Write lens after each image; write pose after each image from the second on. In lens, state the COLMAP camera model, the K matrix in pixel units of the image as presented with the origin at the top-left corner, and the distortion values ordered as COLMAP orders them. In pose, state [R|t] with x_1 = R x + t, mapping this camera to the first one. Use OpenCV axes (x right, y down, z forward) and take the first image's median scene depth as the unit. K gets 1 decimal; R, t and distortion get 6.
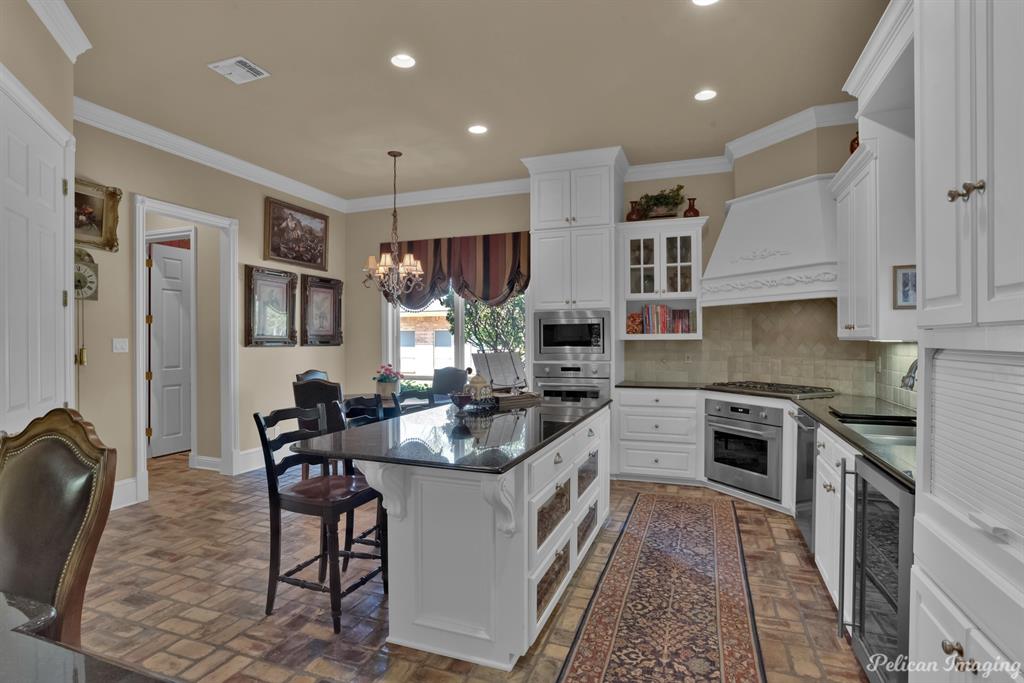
lens RADIAL K [[521.9, 0, 488.0], [0, 521.9, 339.2], [0, 0, 1]] dist [-0.044833, 0.016800]
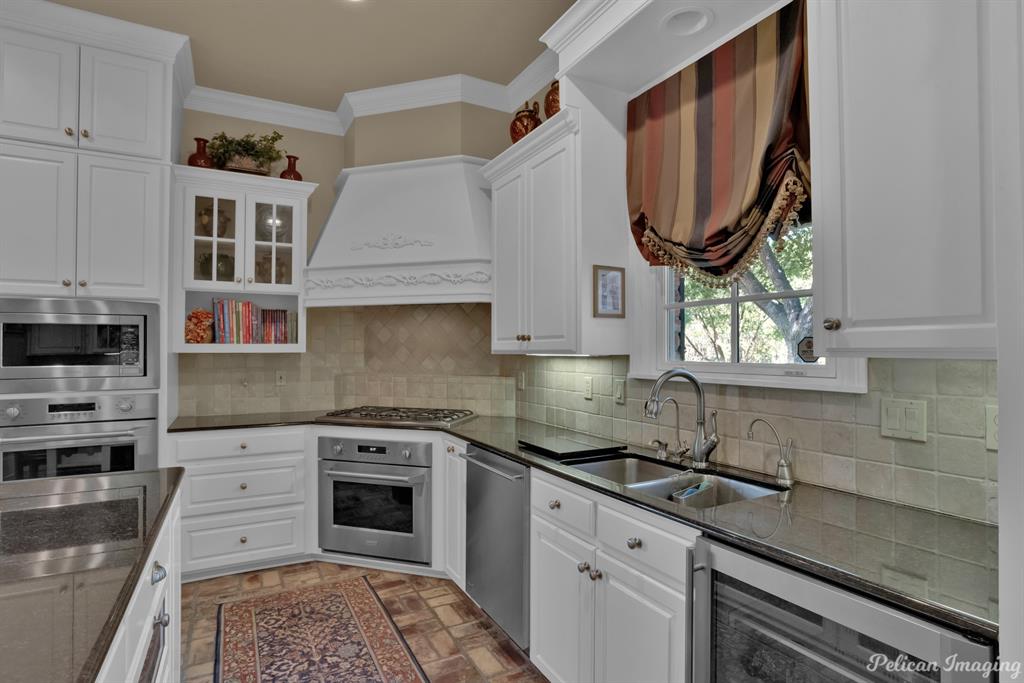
lens RADIAL K [[521.9, 0, 519.3], [0, 521.9, 343.2], [0, 0, 1]] dist [-0.044833, 0.016800]
pose [[0.619065, 0.012739, 0.785236, 0.029253], [-0.001742, 0.999888, -0.014847, -0.002137], [-0.785338, 0.007823, 0.619018, 0.301888]]
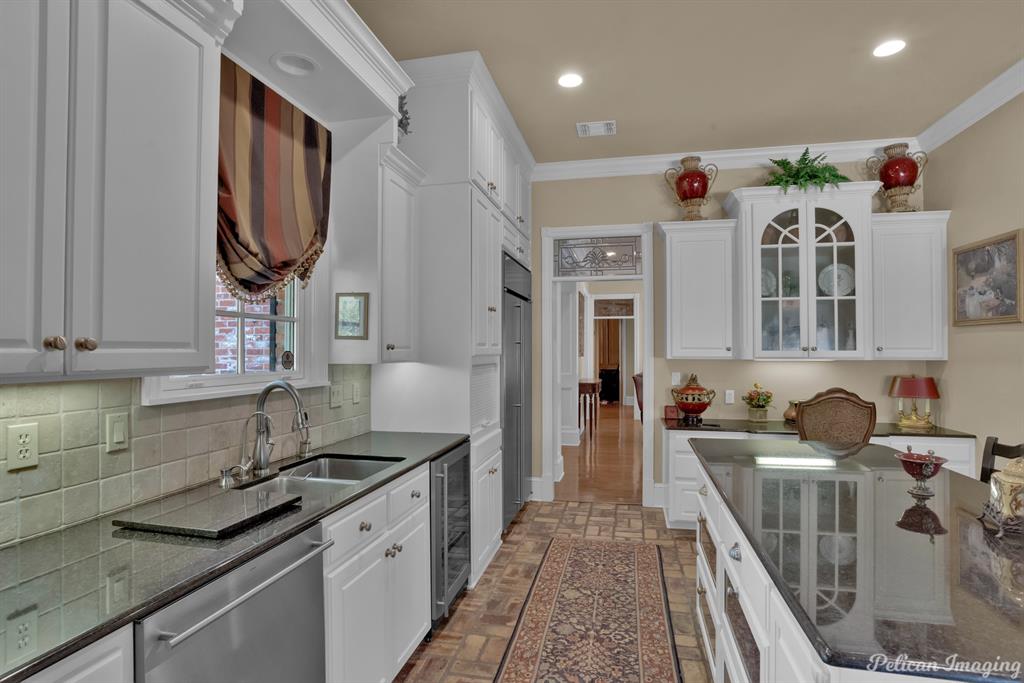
lens RADIAL K [[521.9, 0, 512.0], [0, 521.9, 347.6], [0, 0, 1]] dist [-0.044833, 0.016800]
pose [[-0.983406, -0.002302, -0.181404, 0.341390], [-0.001432, 0.999987, -0.004929, -0.009588], [0.181413, -0.004588, -0.983396, 0.981858]]
